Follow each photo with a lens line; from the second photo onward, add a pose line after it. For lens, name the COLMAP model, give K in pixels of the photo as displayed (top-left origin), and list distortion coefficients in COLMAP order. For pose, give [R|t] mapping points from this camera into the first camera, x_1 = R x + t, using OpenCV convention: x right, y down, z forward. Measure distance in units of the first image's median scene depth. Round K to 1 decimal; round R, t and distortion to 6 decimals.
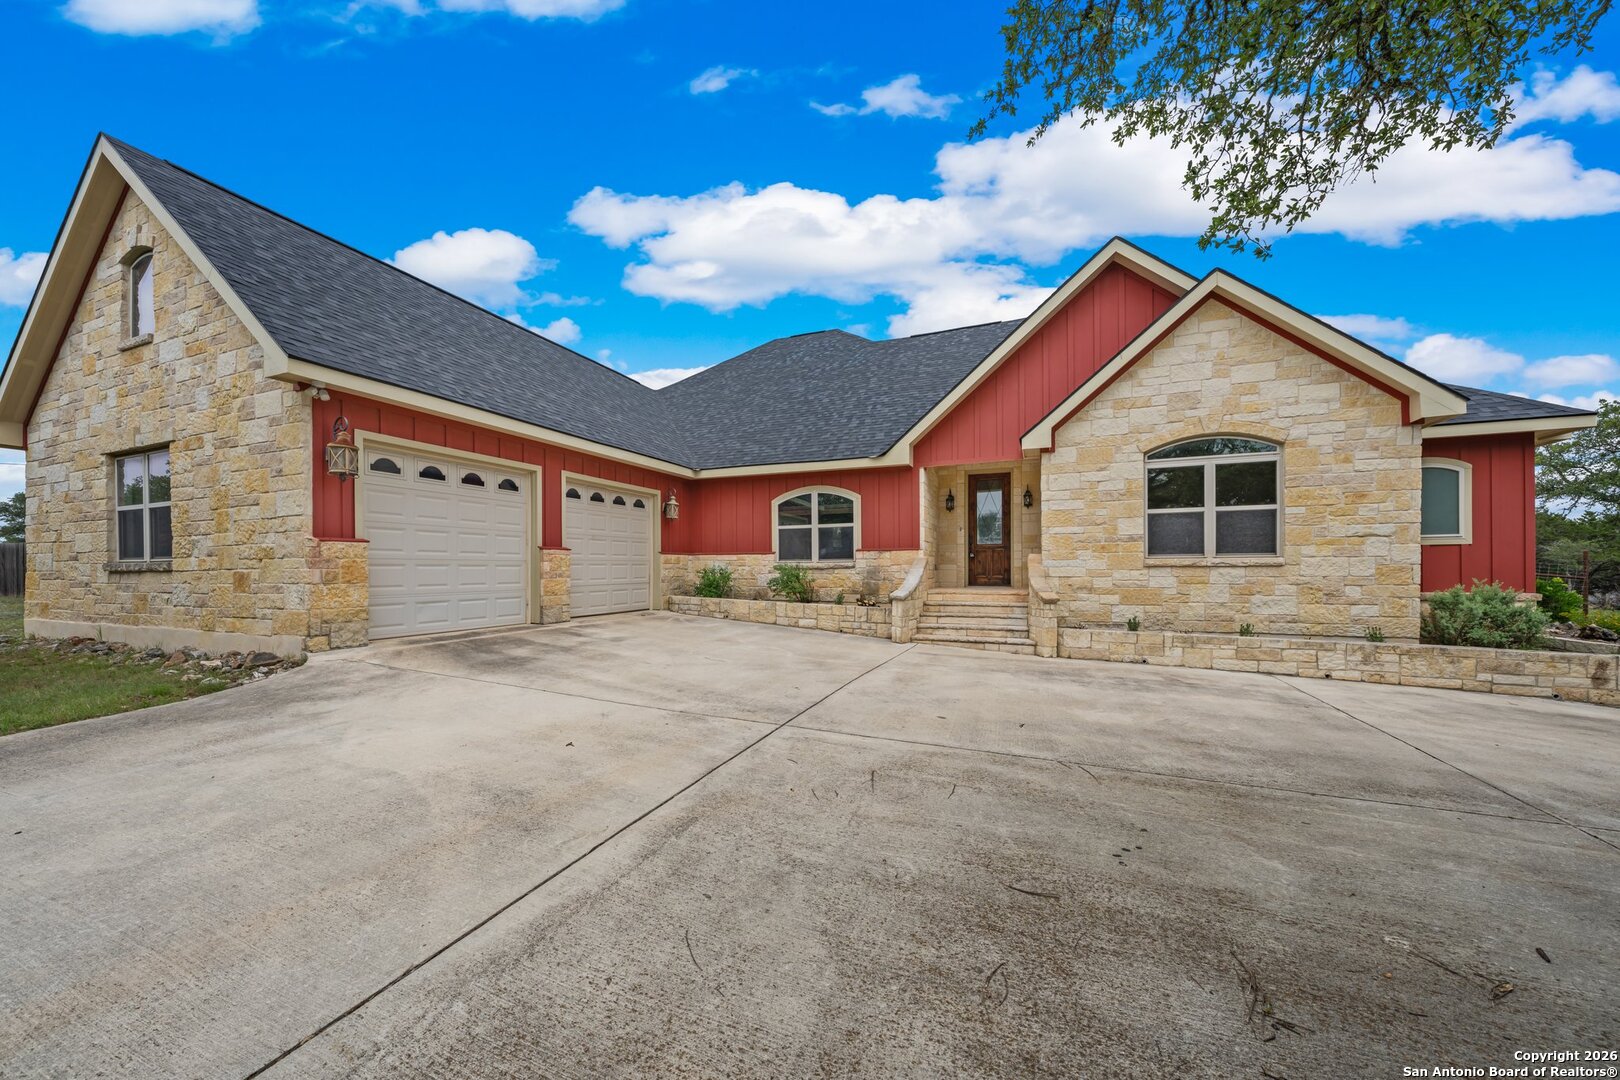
lens RADIAL K [[549.1, 0, 819.3], [0, 549.1, 570.7], [0, 0, 1]] dist [-0.002118, 0.000527]
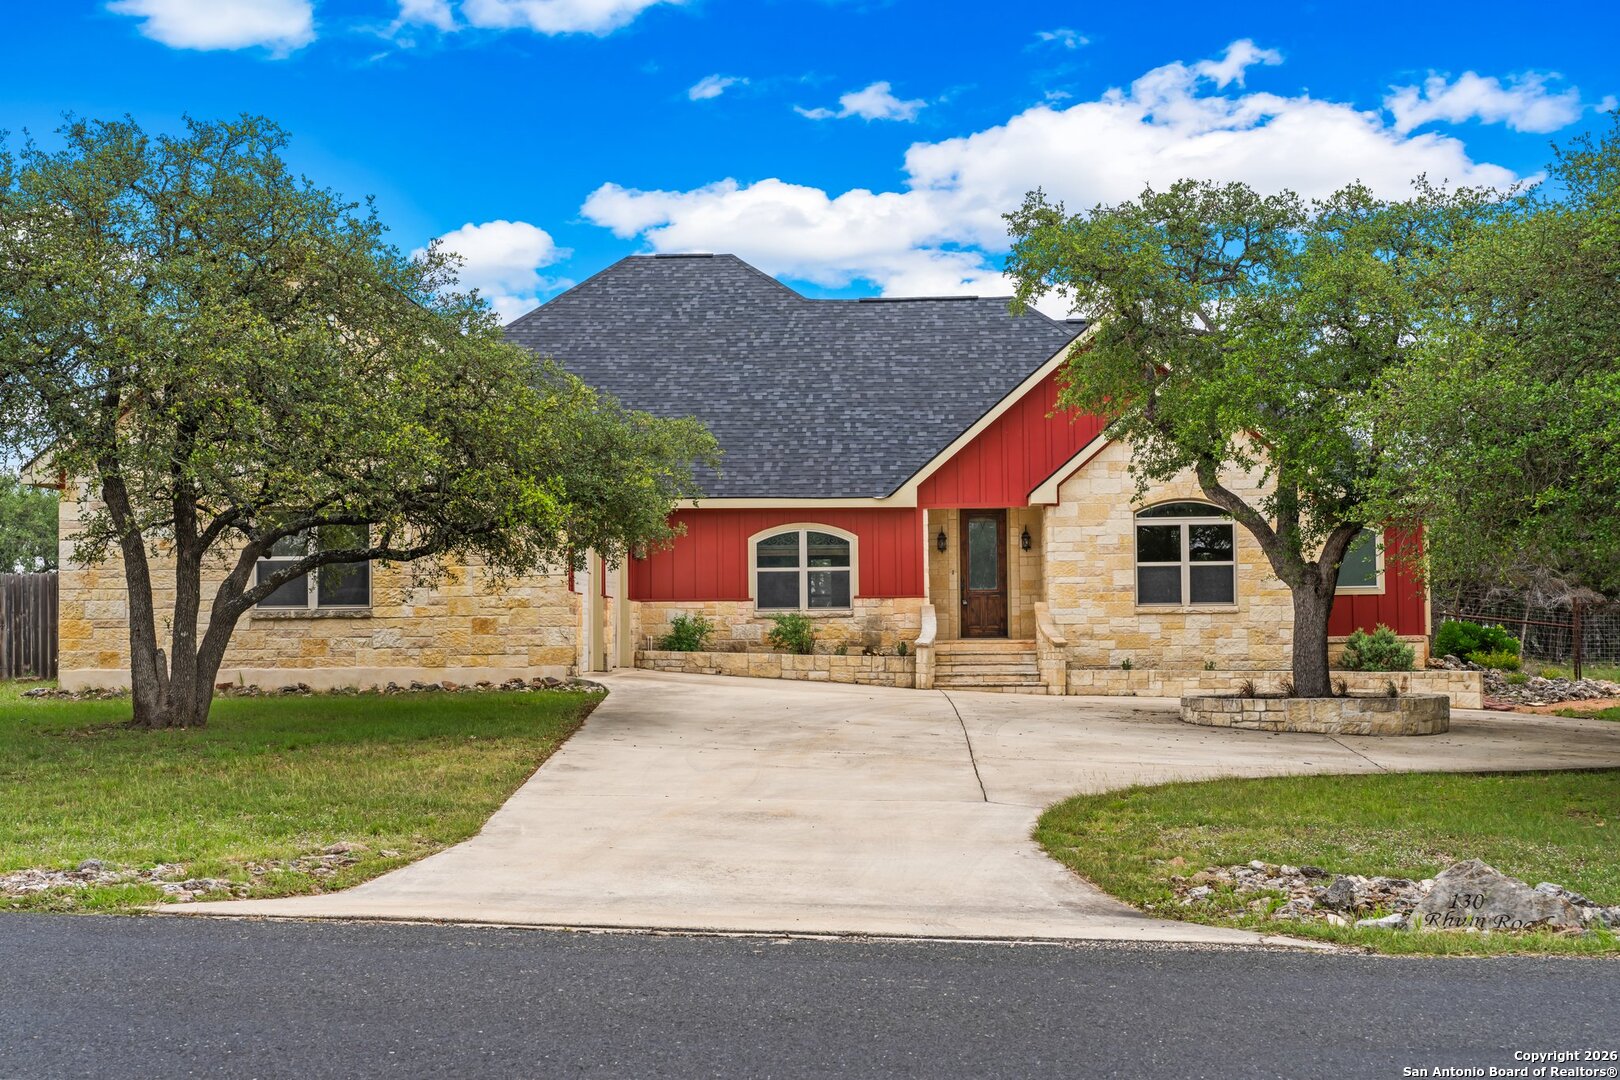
lens RADIAL K [[1914.0, 0, 803.3], [0, 1914.0, 544.4], [0, 0, 1]] dist [-0.007469, 0.000000]
pose [[0.948533, 0.010484, 0.316506, -1.146503], [0.005873, 0.998698, -0.050682, 0.039685], [-0.316625, 0.049933, 0.947236, -2.220025]]
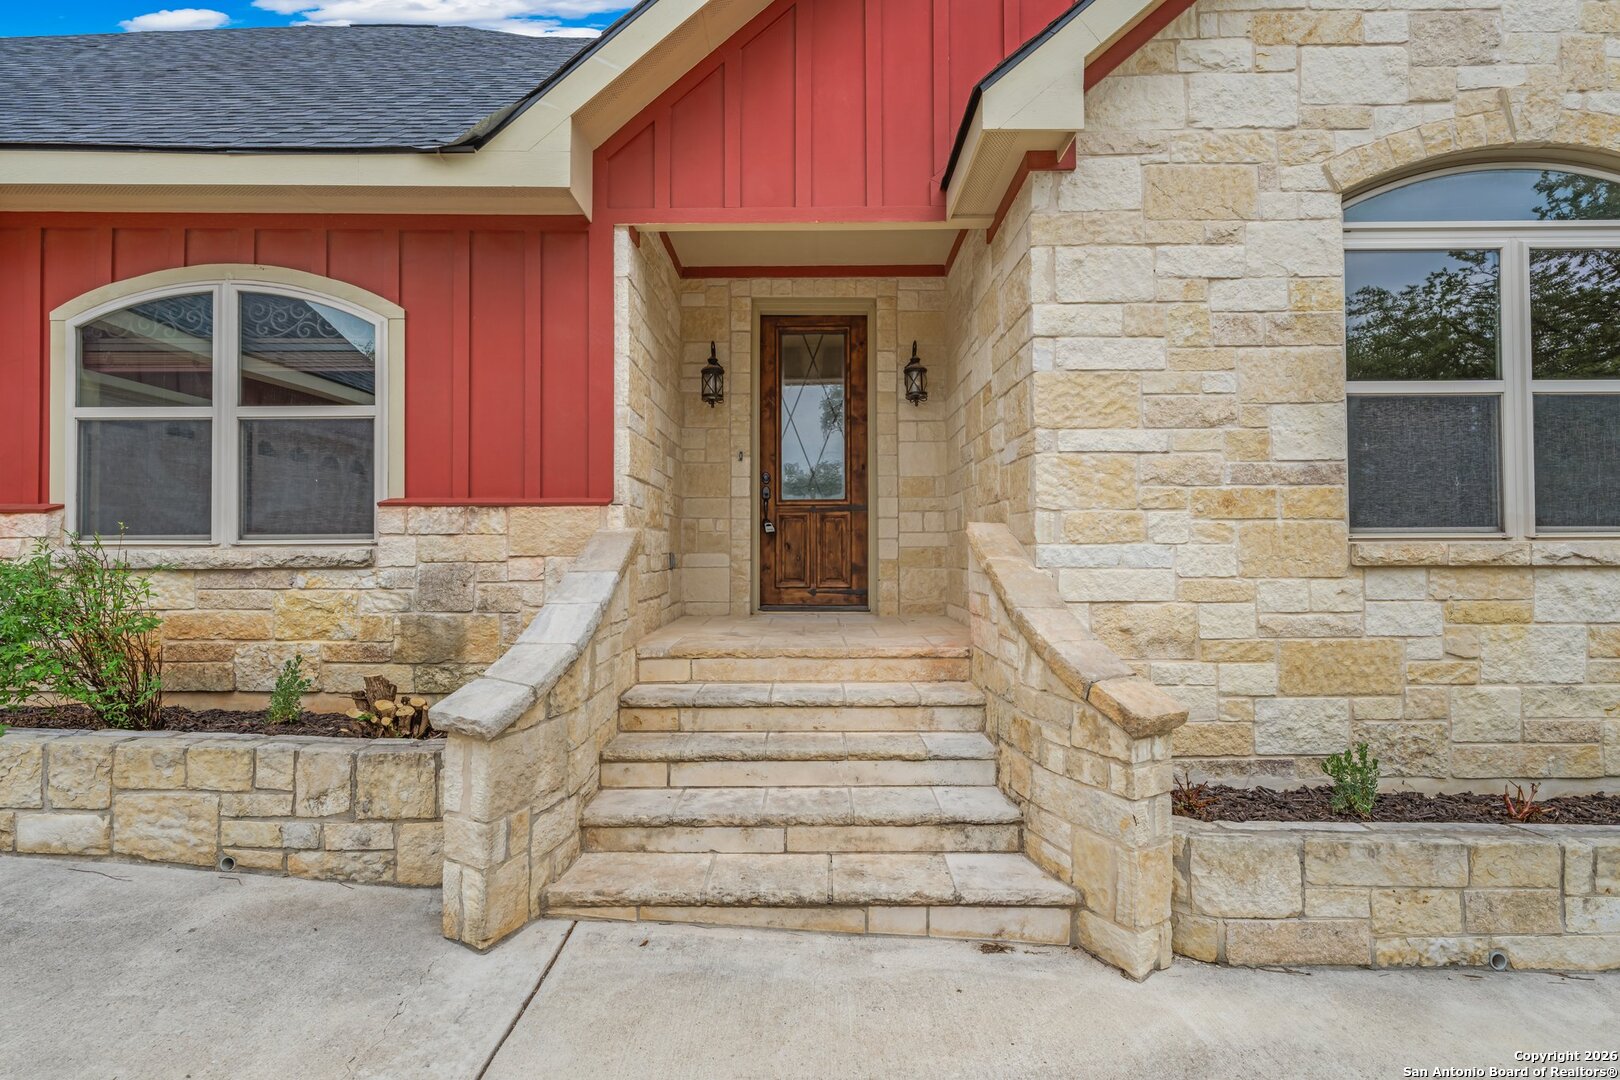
lens RADIAL K [[719.9, 0, 805.9], [0, 719.9, 536.1], [0, 0, 1]] dist [-0.001892, -0.000170]
pose [[0.931489, 0.008915, 0.363661, 0.154047], [-0.000196, 0.999712, -0.024005, -0.013496], [-0.363770, 0.022289, 0.931222, 0.670628]]
